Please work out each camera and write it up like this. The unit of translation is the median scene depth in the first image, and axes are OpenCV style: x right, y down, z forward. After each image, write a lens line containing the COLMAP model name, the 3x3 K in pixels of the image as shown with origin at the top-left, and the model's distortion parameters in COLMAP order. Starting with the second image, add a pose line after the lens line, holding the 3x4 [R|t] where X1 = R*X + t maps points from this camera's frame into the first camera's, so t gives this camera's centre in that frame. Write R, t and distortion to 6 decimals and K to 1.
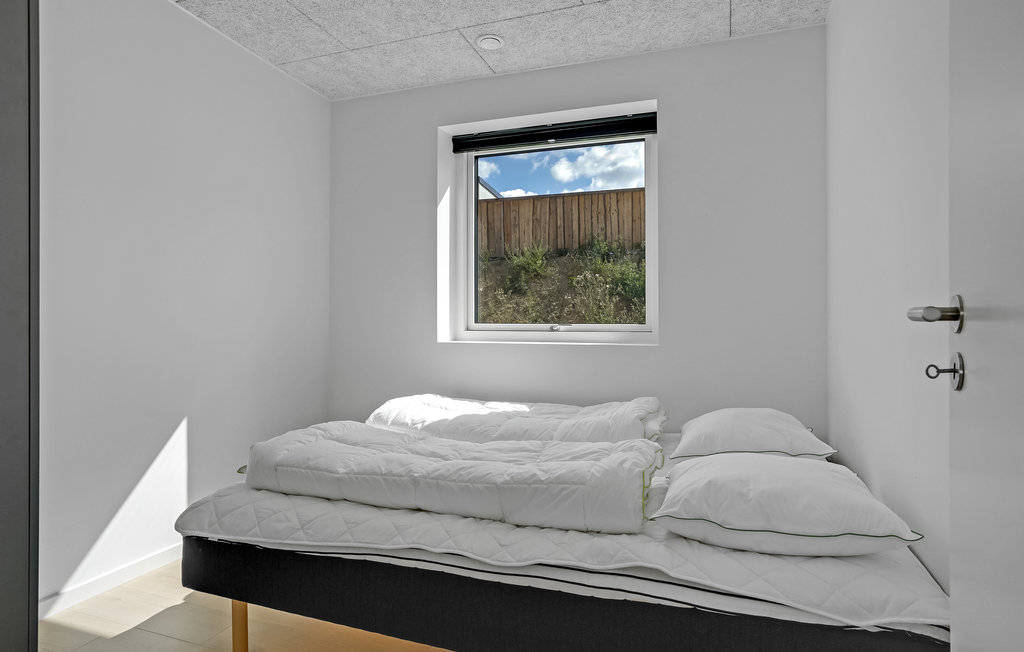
lens RADIAL K [[545.7, 0, 511.2], [0, 545.7, 322.5], [0, 0, 1]] dist [-0.004306, -0.000547]
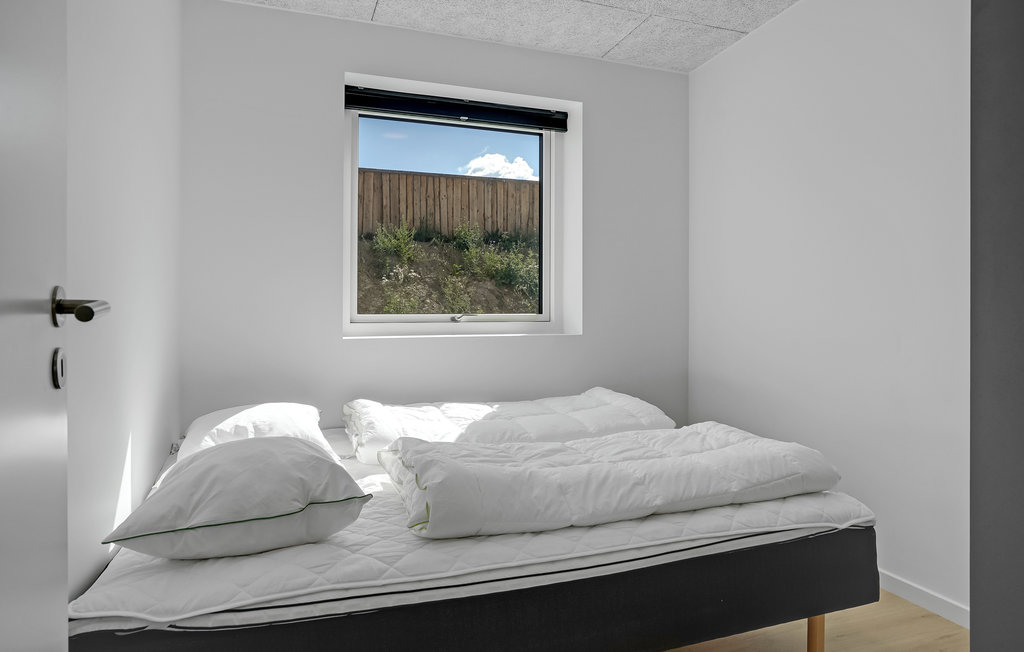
lens RADIAL K [[574.7, 0, 512.0], [0, 574.7, 326.0], [0, 0, 1]] dist [0.001670, 0.000385]
pose [[0.785492, -0.023710, 0.618418, -0.398474], [0.007908, 0.999569, 0.028278, -0.003895], [-0.618822, -0.017322, 0.785340, 0.142190]]
